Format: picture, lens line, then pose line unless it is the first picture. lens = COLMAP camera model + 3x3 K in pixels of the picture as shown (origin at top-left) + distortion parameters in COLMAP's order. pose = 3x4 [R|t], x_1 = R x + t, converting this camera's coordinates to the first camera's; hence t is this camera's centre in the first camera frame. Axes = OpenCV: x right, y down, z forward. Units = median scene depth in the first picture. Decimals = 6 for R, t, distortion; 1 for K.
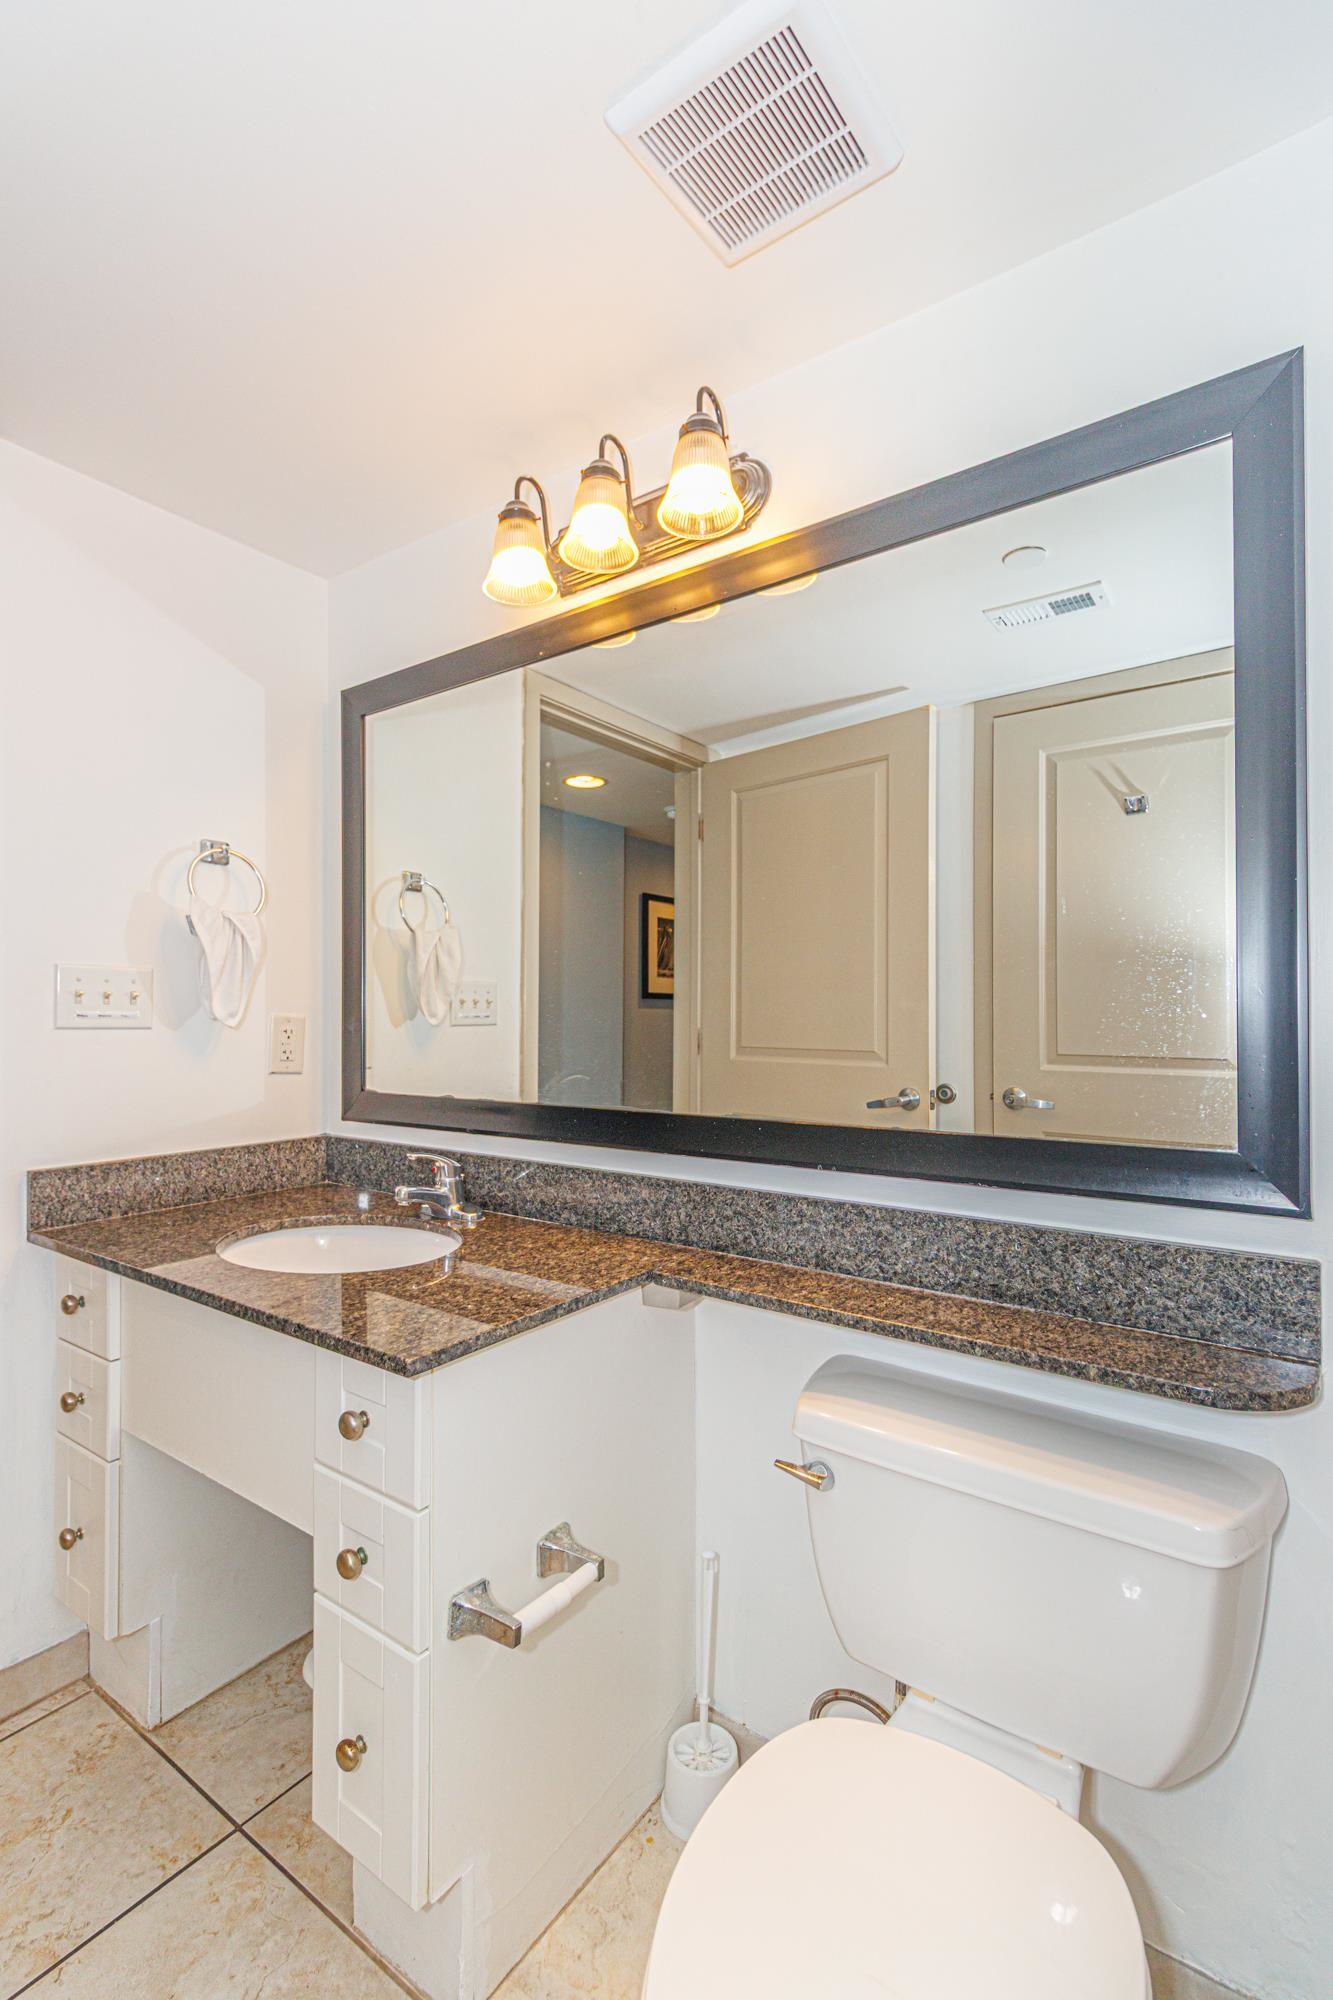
lens RADIAL K [[913.9, 0, 675.9], [0, 913.9, 993.7], [0, 0, 1]] dist [0.003279, 0.000712]
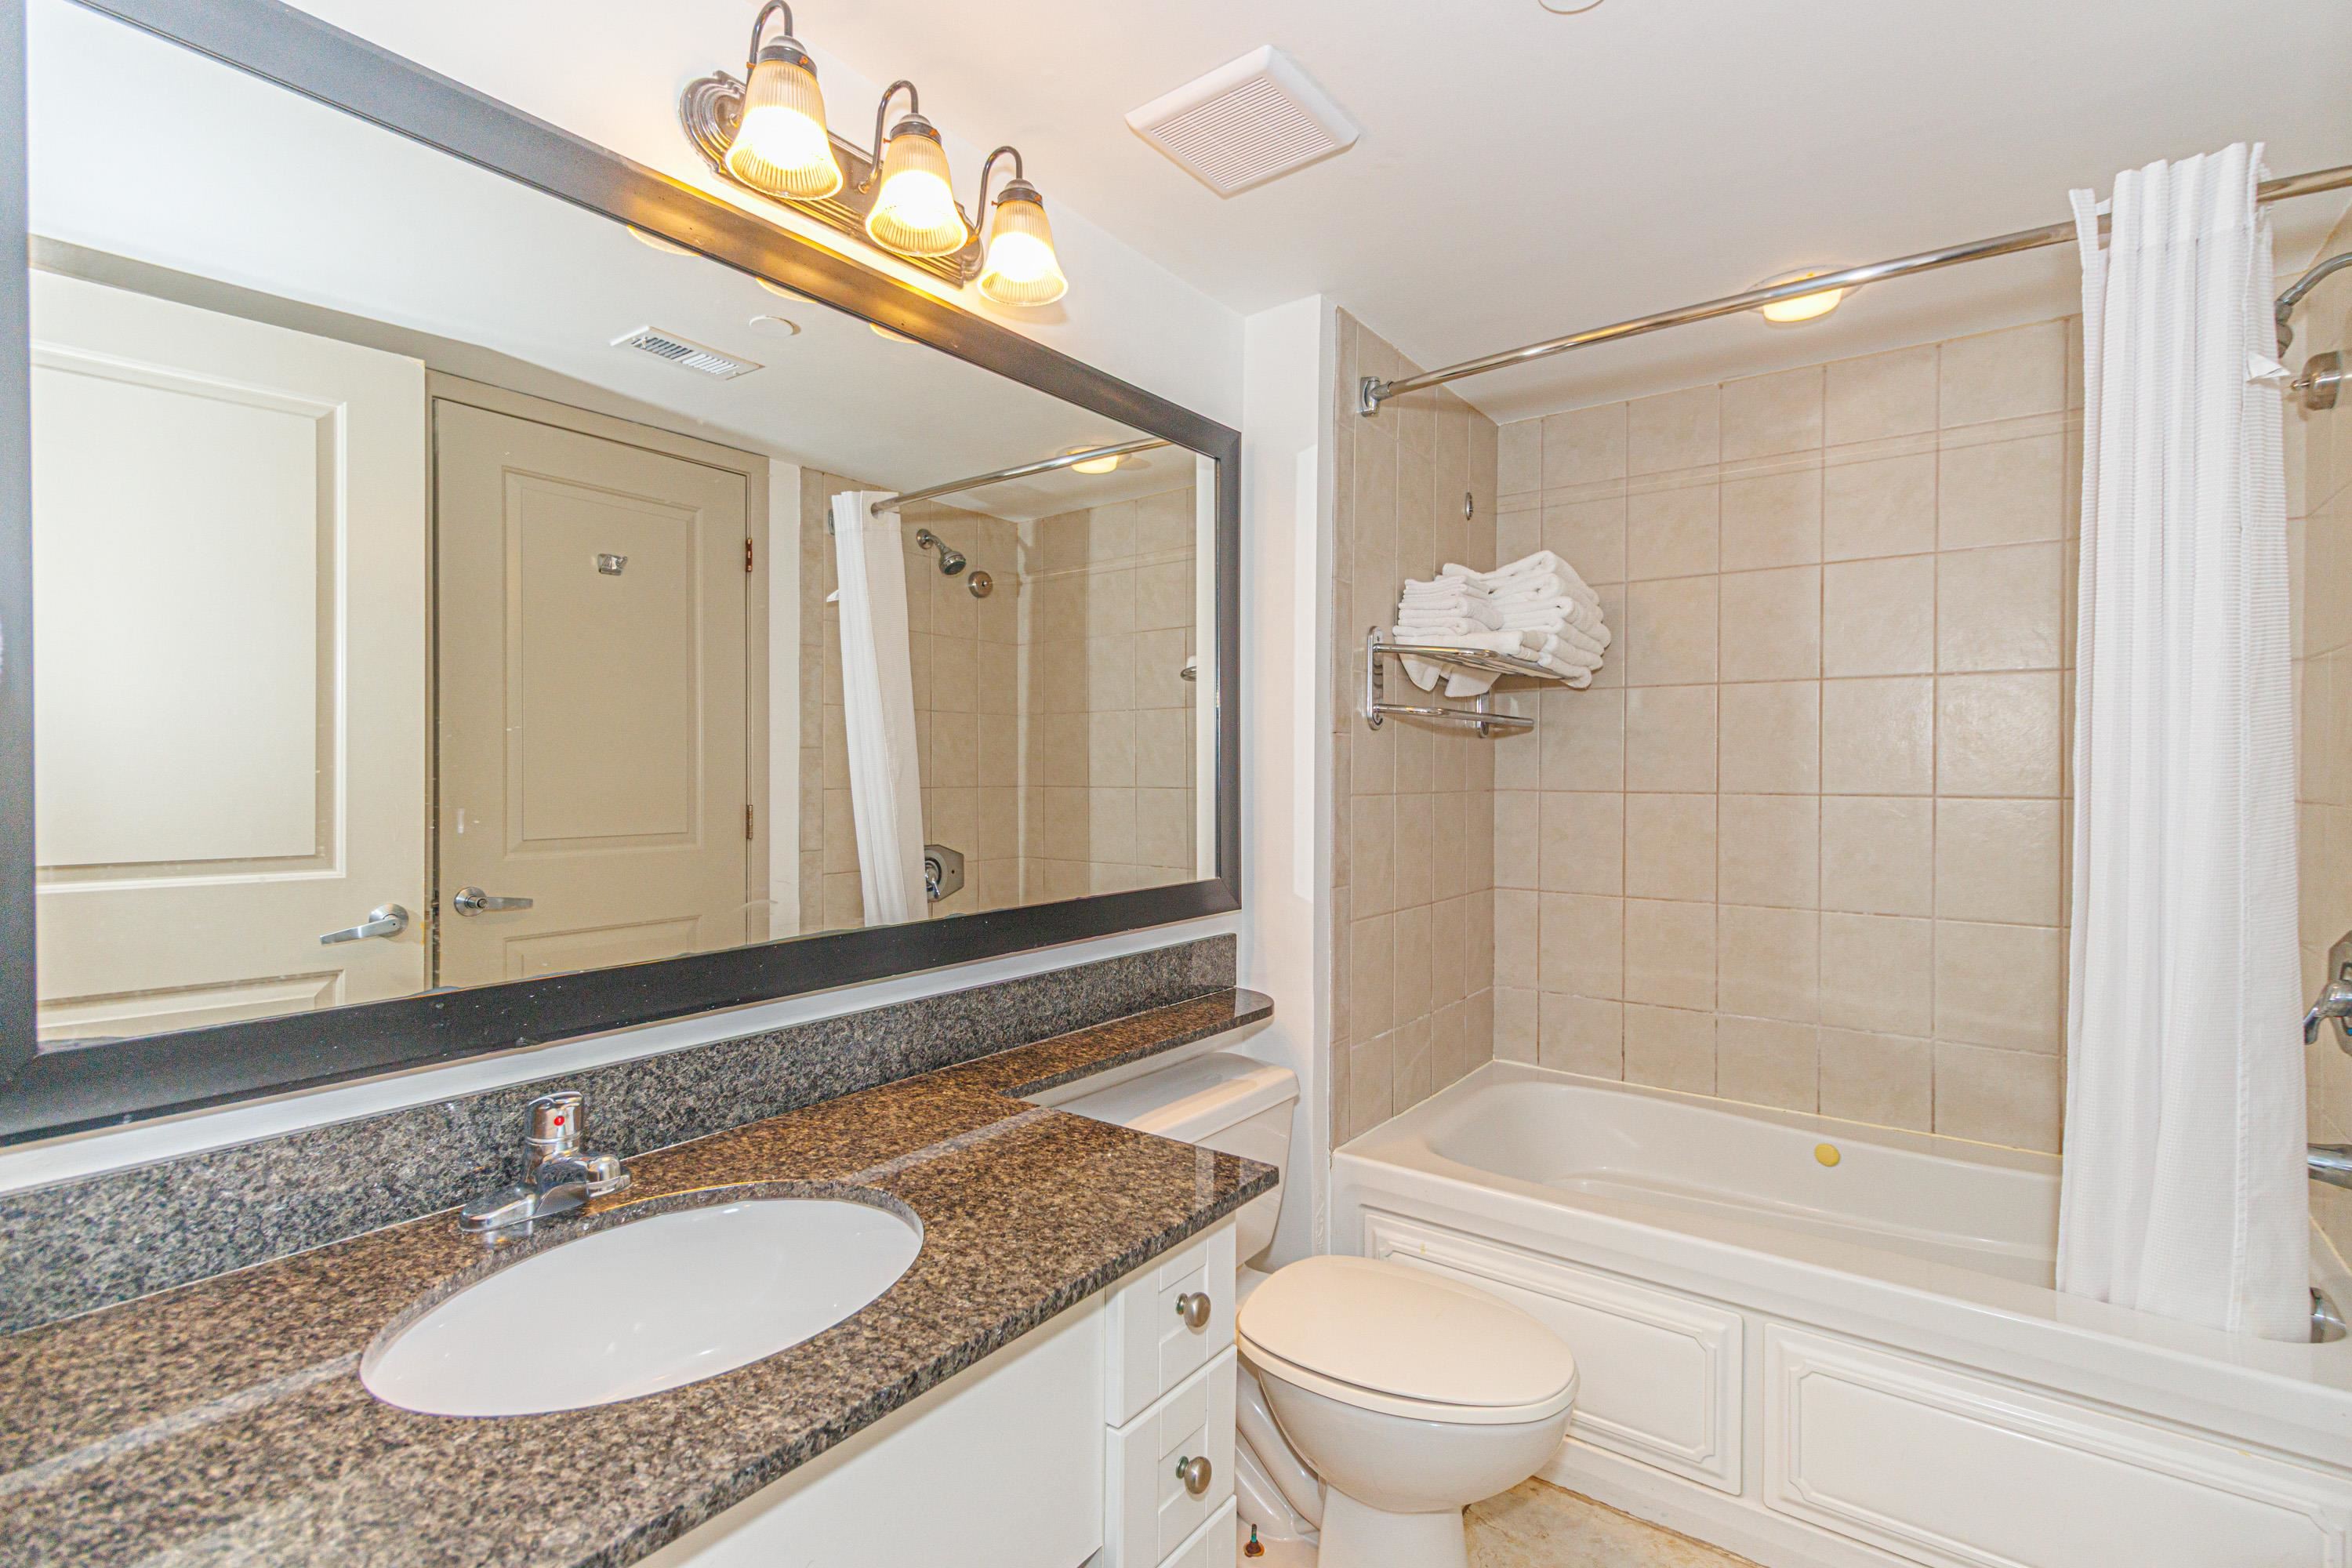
lens RADIAL K [[1074.7, 0, 1185.7], [0, 1074.7, 792.1], [0, 0, 1]] dist [0.003279, 0.000712]
pose [[0.009839, 0.009204, 0.999909, -1.041496], [0.007810, 0.999926, -0.009281, 0.023814], [-0.999921, 0.007901, 0.009767, 0.774499]]
